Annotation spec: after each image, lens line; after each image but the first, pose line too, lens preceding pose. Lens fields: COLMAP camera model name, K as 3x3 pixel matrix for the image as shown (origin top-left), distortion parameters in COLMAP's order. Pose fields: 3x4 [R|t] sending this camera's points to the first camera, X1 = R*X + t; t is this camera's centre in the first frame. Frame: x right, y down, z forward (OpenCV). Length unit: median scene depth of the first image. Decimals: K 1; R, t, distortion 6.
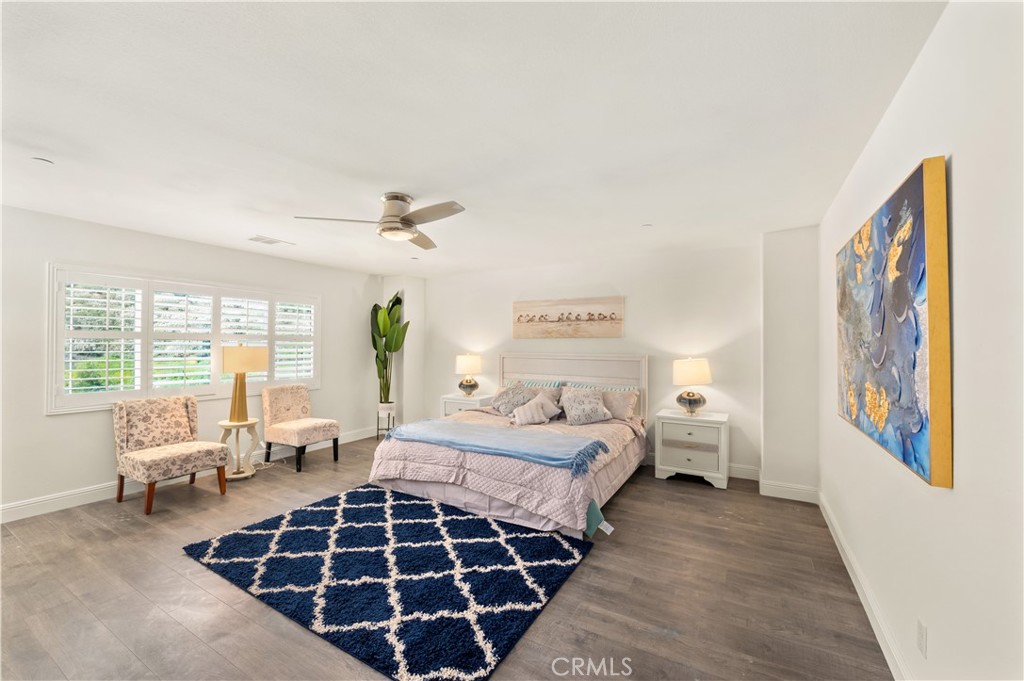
lens RADIAL K [[408.7, 0, 509.7], [0, 408.7, 339.0], [0, 0, 1]] dist [-0.006693, -0.000169]
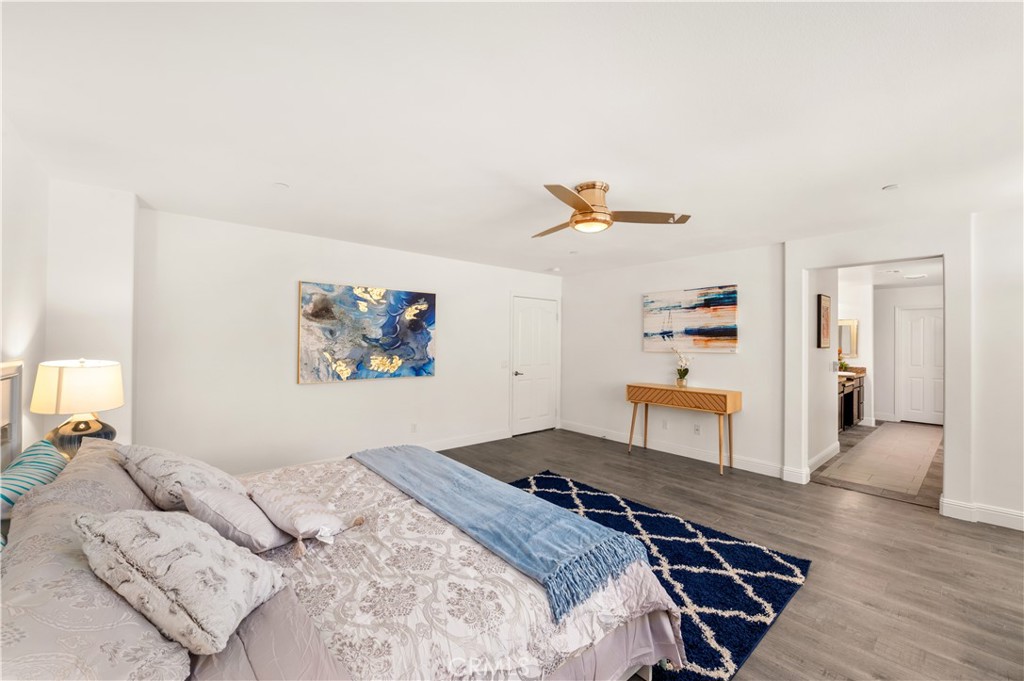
lens RADIAL K [[408.7, 0, 509.7], [0, 408.7, 339.0], [0, 0, 1]] dist [-0.006693, -0.000169]
pose [[-0.945924, -0.010411, 0.324221, -0.329284], [-0.017696, 0.999653, -0.019530, 0.022203], [-0.323905, -0.024212, -0.945780, 1.582909]]
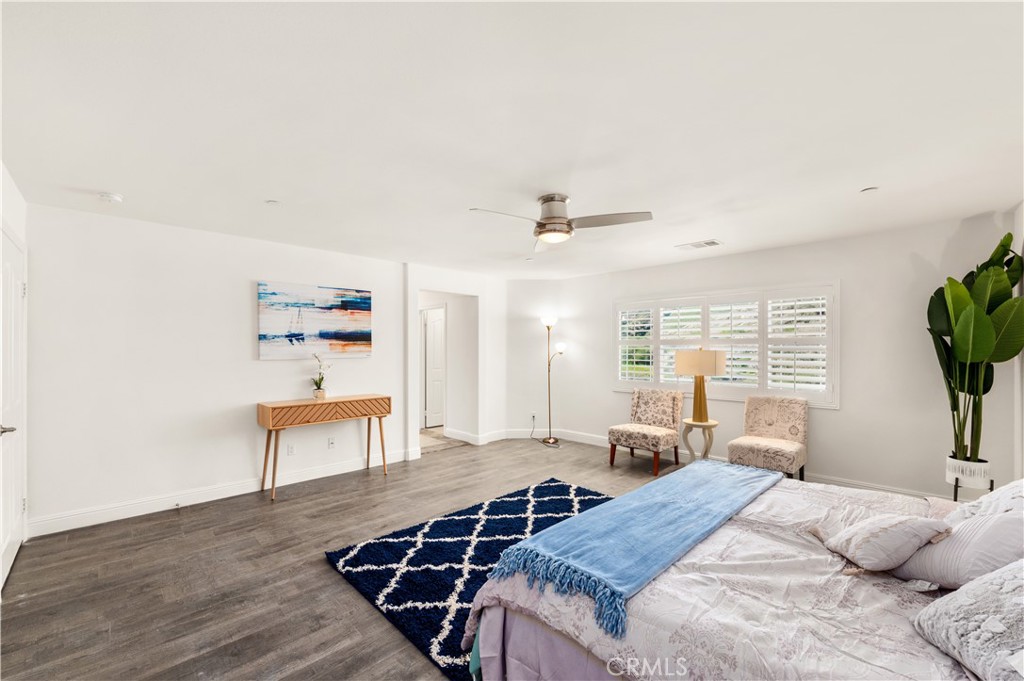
lens RADIAL K [[413.2, 0, 507.7], [0, 413.2, 349.4], [0, 0, 1]] dist [-0.003436, -0.003577]
pose [[-0.261633, -0.001352, -0.965167, 0.581460], [0.013547, 0.999895, -0.005072, 0.016590], [0.965072, -0.014402, -0.261587, 0.937722]]
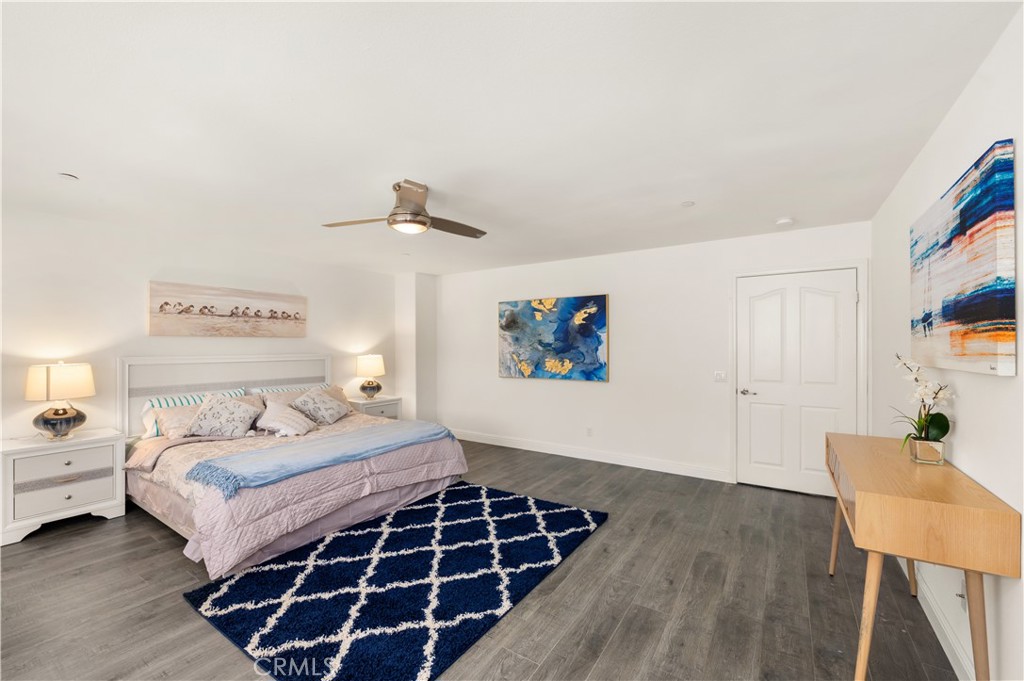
lens RADIAL K [[413.2, 0, 507.7], [0, 413.2, 349.4], [0, 0, 1]] dist [-0.003436, -0.003577]
pose [[0.060052, -0.013748, 0.998101, -0.972885], [-0.013033, 0.999809, 0.014556, 0.005585], [-0.998110, -0.013883, 0.059861, 0.587121]]
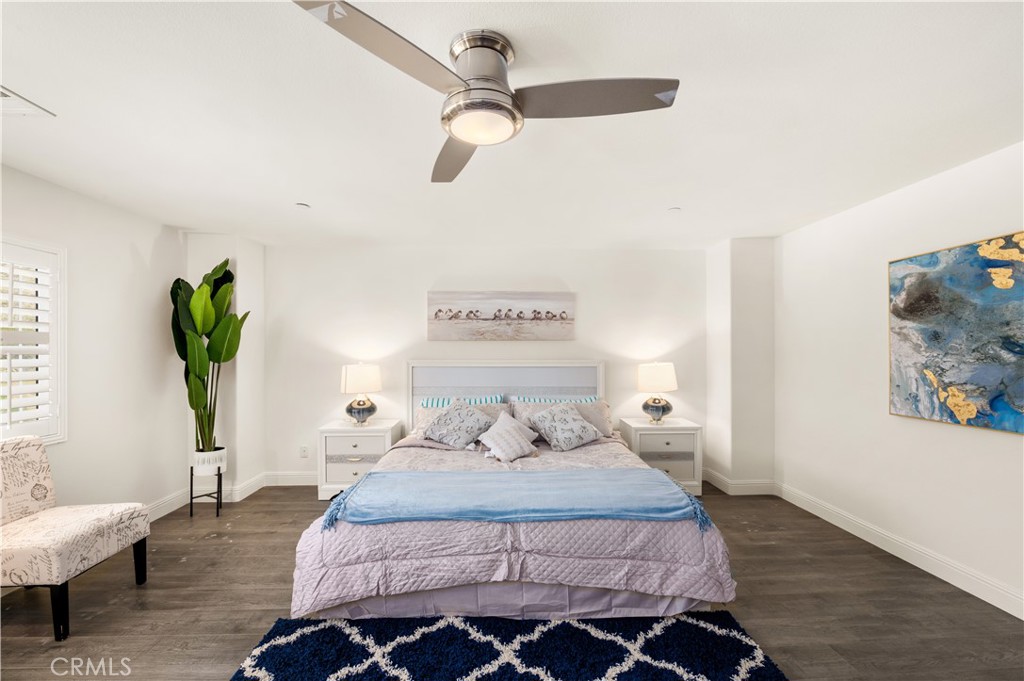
lens RADIAL K [[413.2, 0, 507.7], [0, 413.2, 349.4], [0, 0, 1]] dist [-0.003436, -0.003577]
pose [[0.841528, -0.004383, 0.540195, -0.425233], [-0.003889, 0.999892, 0.014172, 0.005004], [-0.540199, -0.014027, 0.841420, 0.456711]]
